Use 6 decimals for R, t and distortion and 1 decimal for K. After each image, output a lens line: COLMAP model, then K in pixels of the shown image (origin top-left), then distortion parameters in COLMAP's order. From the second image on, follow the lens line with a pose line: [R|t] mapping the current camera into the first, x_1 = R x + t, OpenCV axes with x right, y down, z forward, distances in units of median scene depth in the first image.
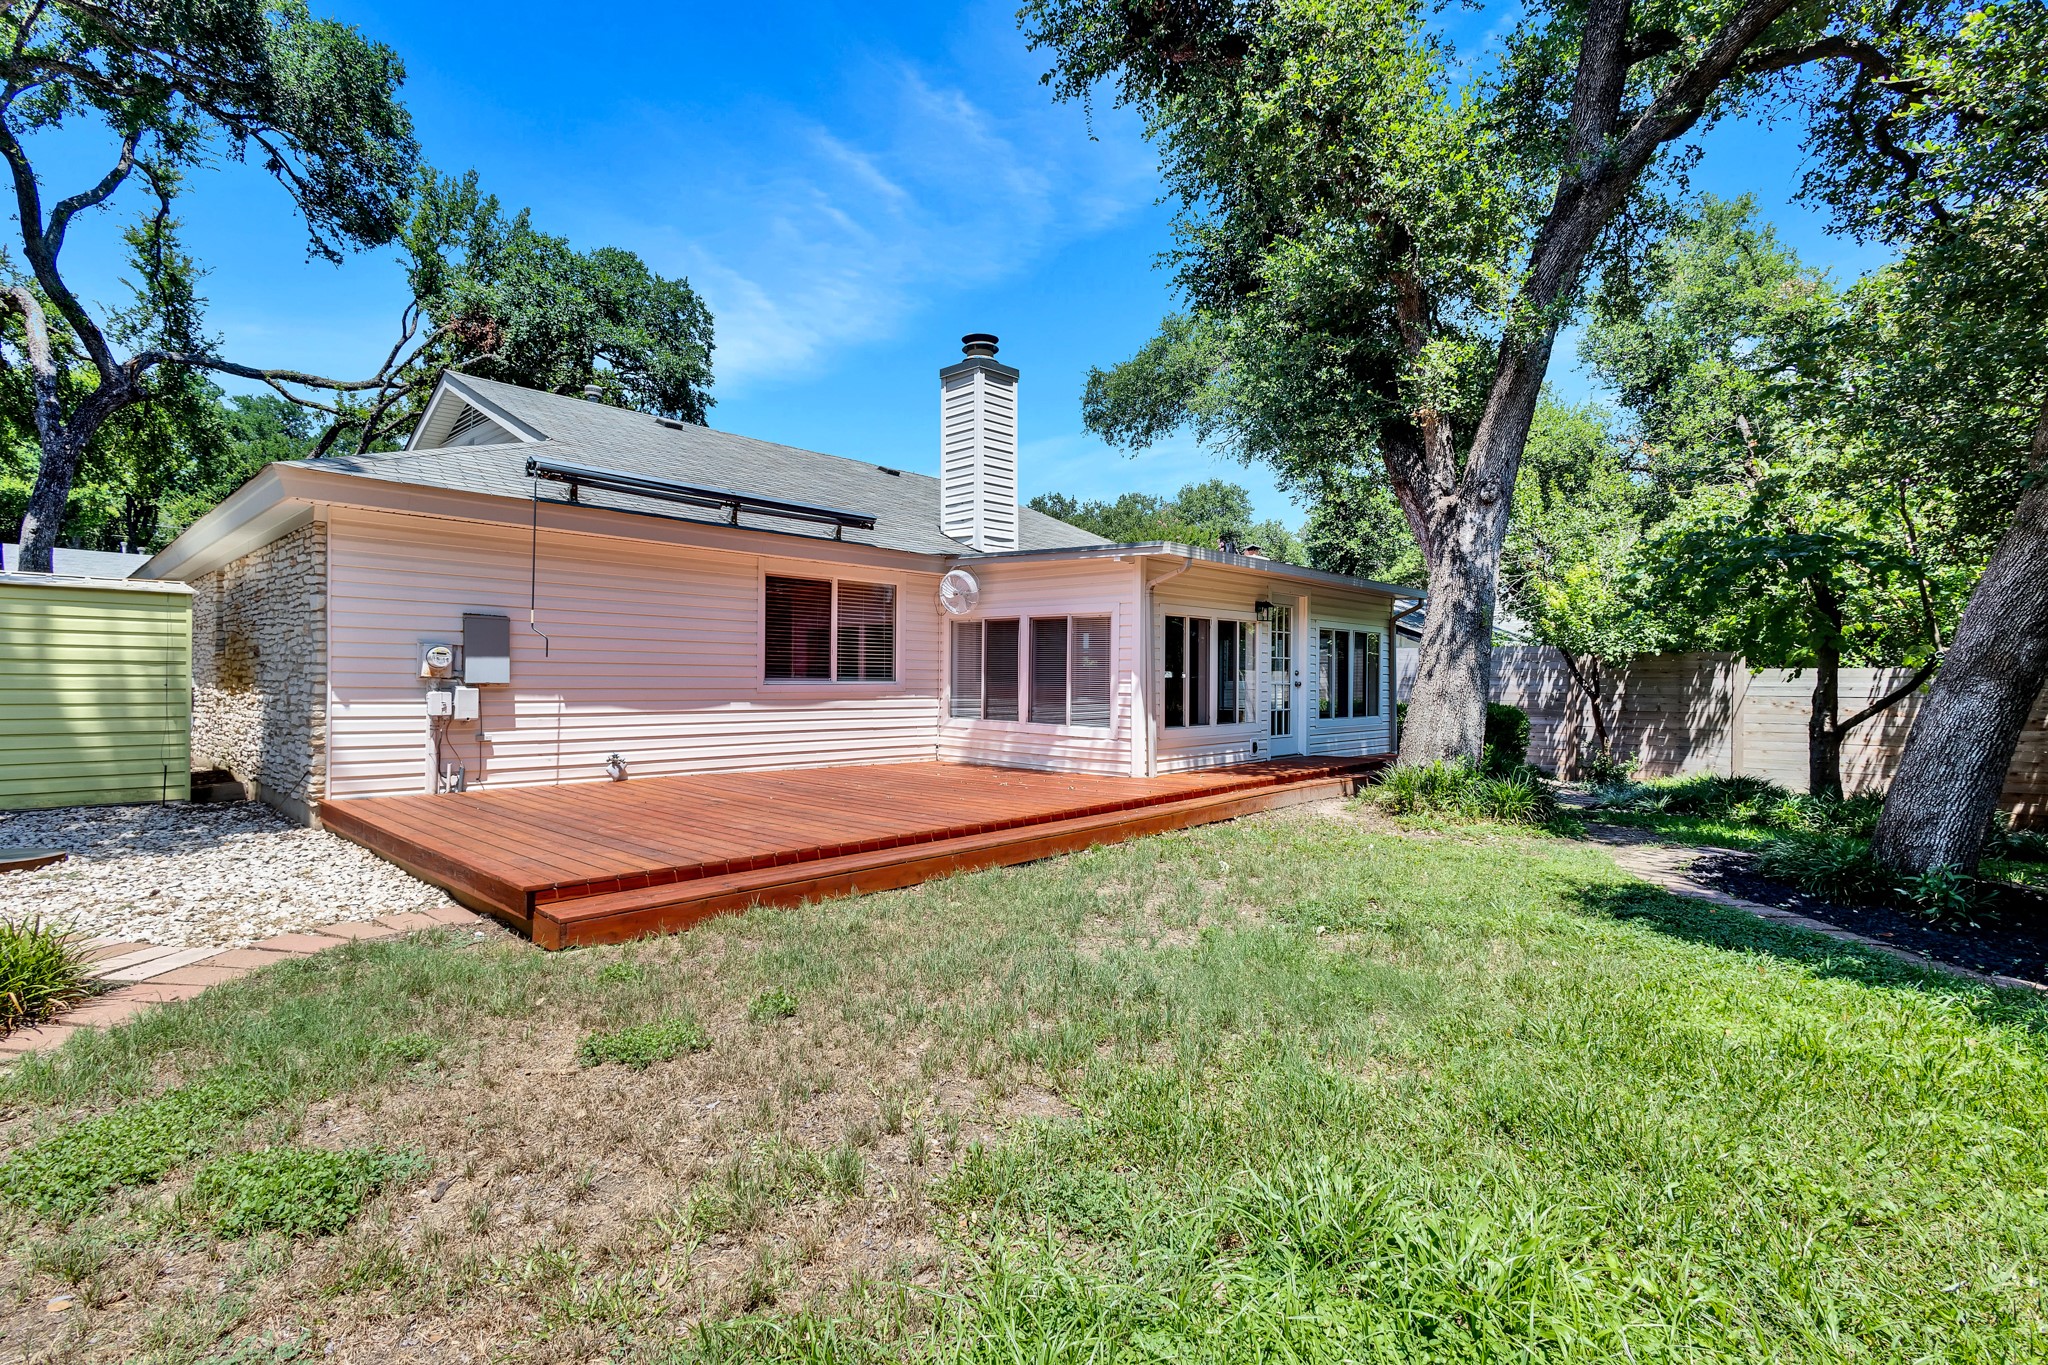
lens RADIAL K [[950.6, 0, 1021.2], [0, 950.6, 682.3], [0, 0, 1]] dist [0.004648, -0.000164]
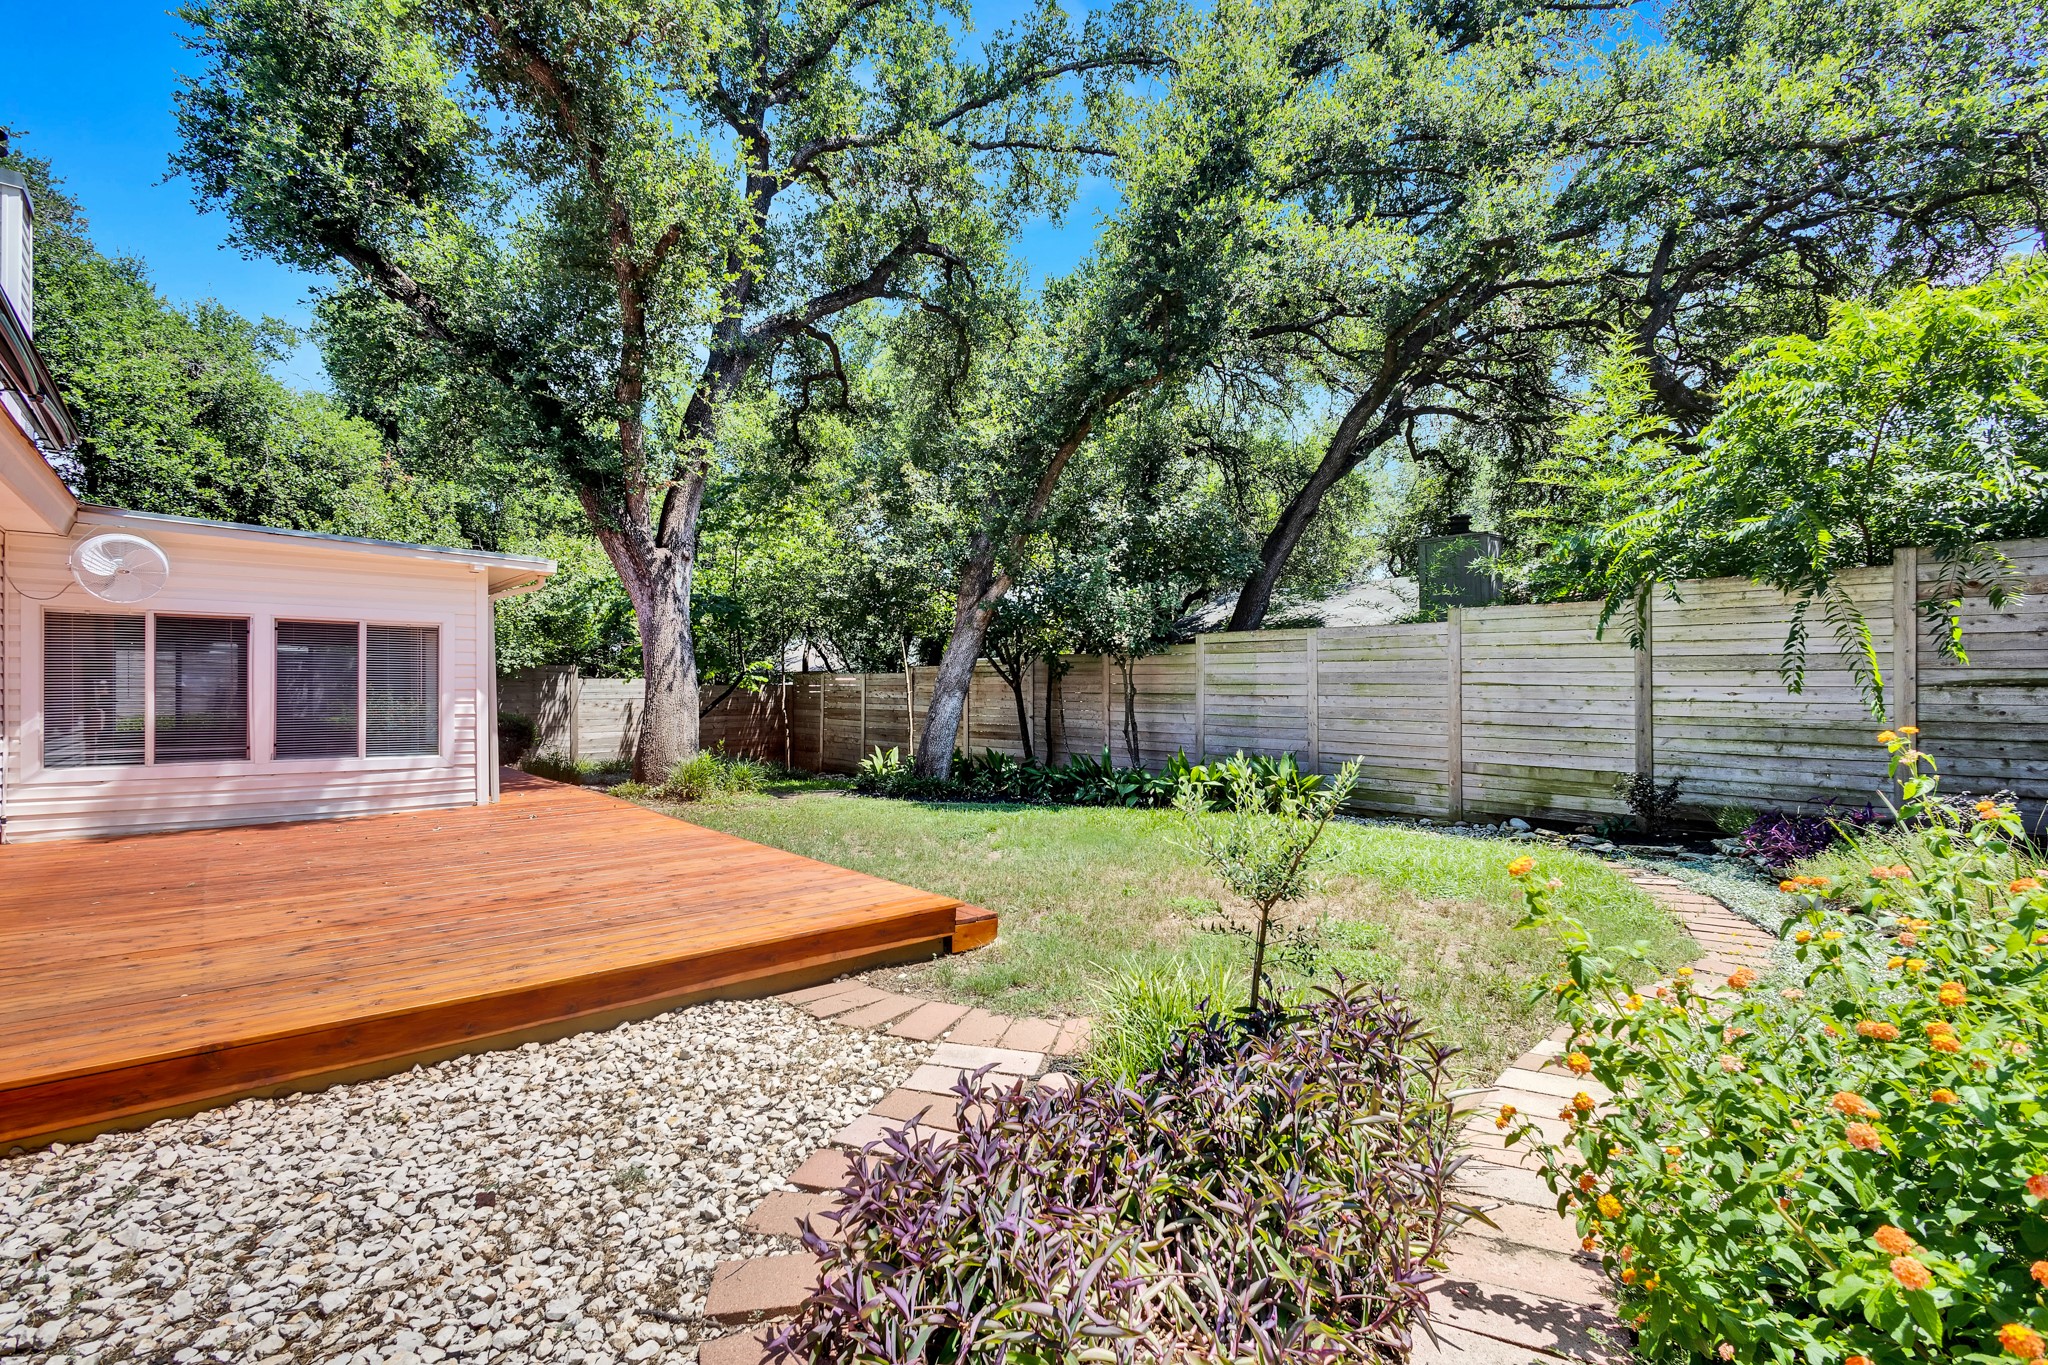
lens RADIAL K [[950.6, 0, 1021.2], [0, 950.6, 679.3], [0, 0, 1]] dist [0.004648, -0.000164]
pose [[0.069764, -0.006088, 0.997545, -0.712746], [0.003686, 0.999976, 0.005845, -0.023009], [-0.997557, 0.003269, 0.069784, 0.387632]]
